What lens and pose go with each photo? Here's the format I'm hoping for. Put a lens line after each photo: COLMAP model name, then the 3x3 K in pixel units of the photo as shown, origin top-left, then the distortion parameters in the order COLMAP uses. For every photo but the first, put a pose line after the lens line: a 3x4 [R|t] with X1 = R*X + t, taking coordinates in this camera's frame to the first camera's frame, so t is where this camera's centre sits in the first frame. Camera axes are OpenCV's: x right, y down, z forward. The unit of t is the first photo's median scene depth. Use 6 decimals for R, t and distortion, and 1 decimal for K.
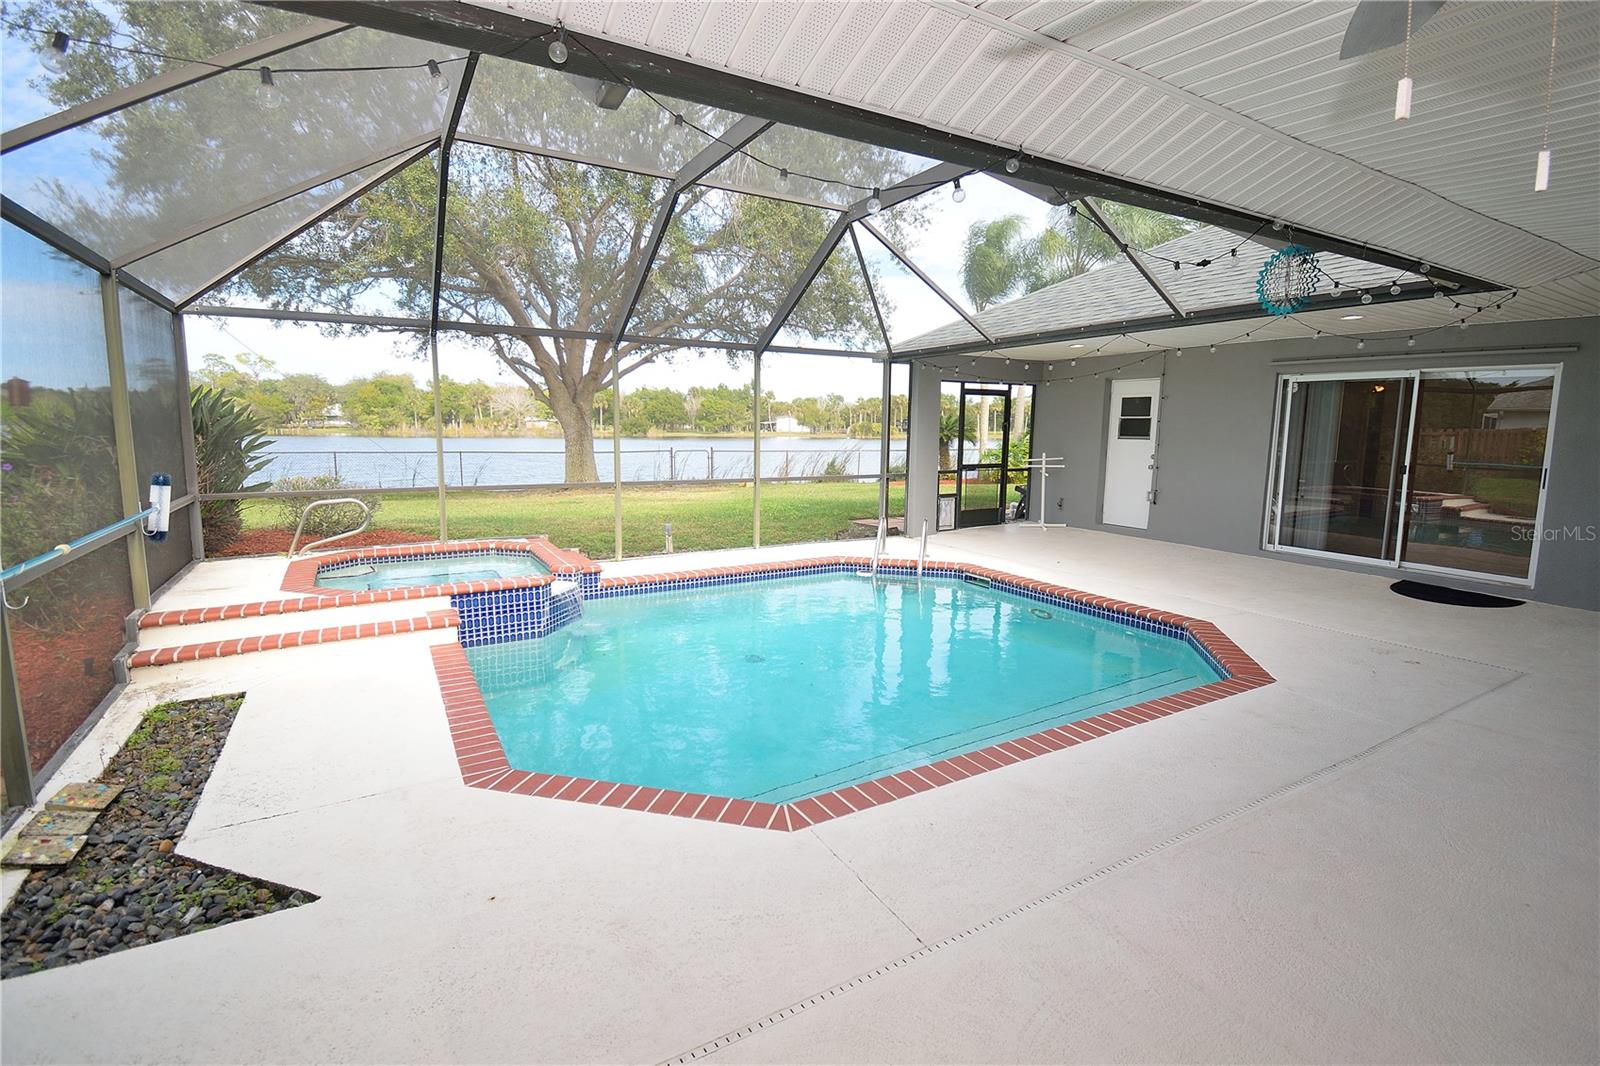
lens RADIAL K [[720.5, 0, 799.4], [0, 720.5, 523.6], [0, 0, 1]] dist [0.016048, -0.021993]
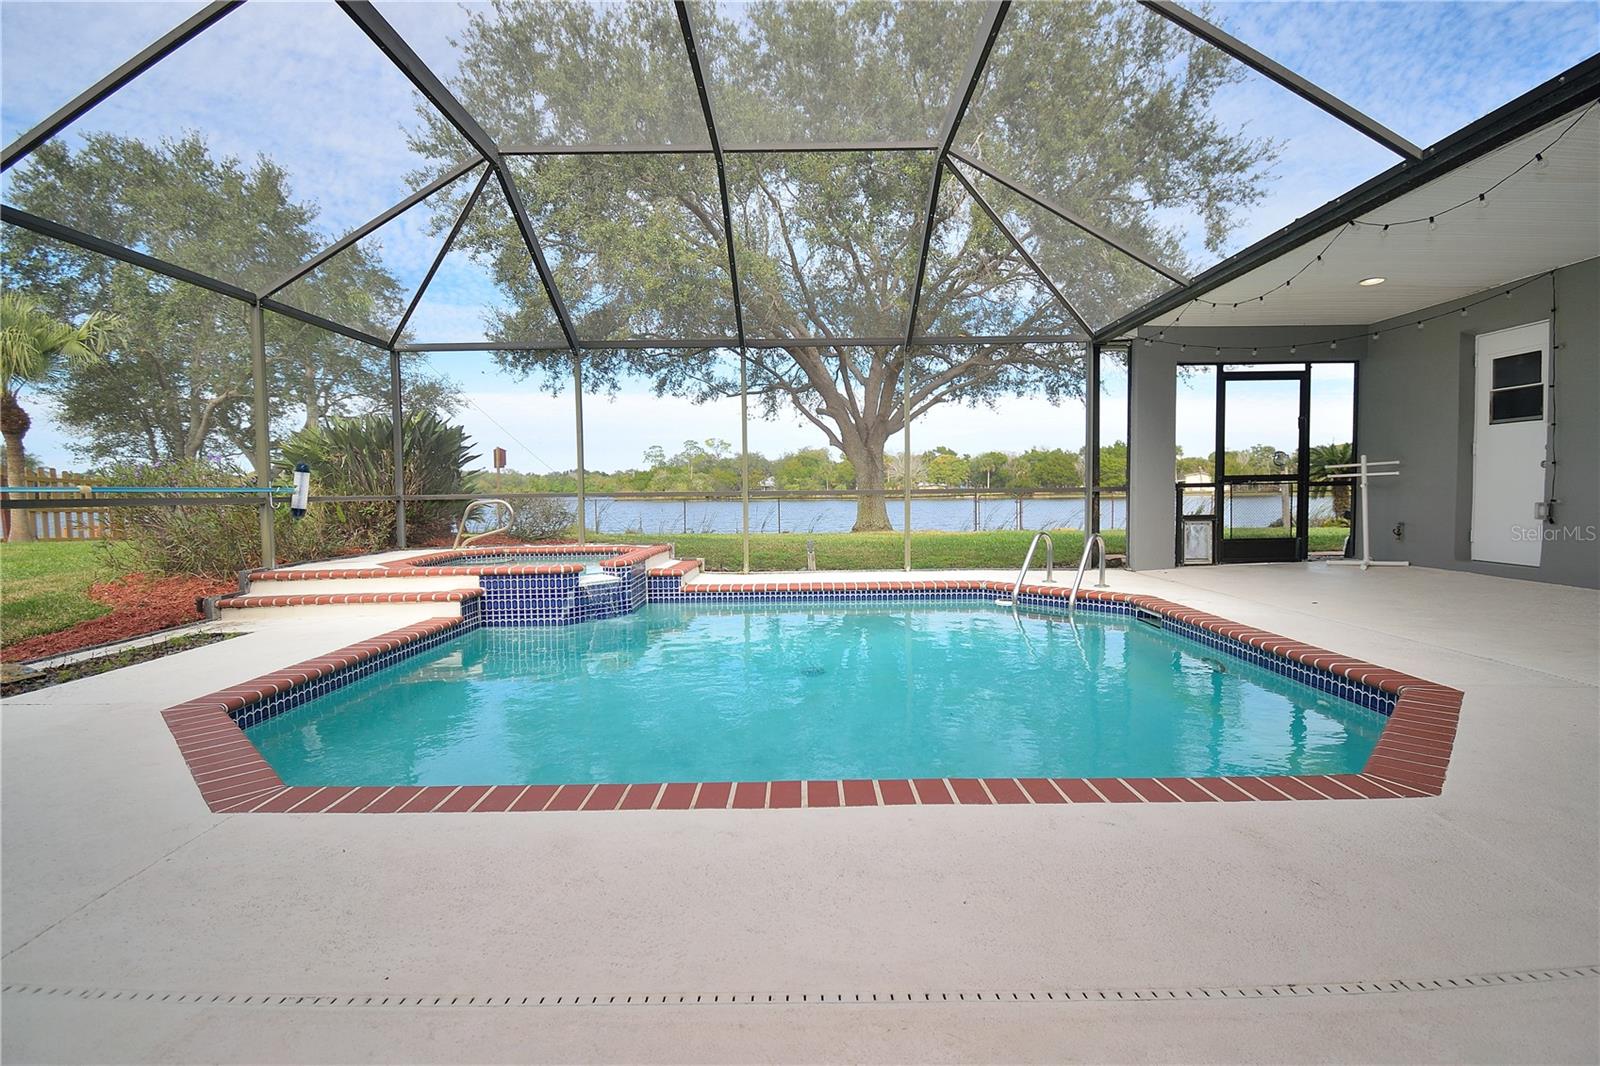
lens RADIAL K [[720.5, 0, 799.4], [0, 720.5, 523.6], [0, 0, 1]] dist [0.016048, -0.021993]
pose [[0.867000, 0.002429, -0.498302, 0.294134], [-0.045531, 0.996191, -0.074364, 0.054429], [0.496223, 0.087162, 0.863809, 0.214381]]
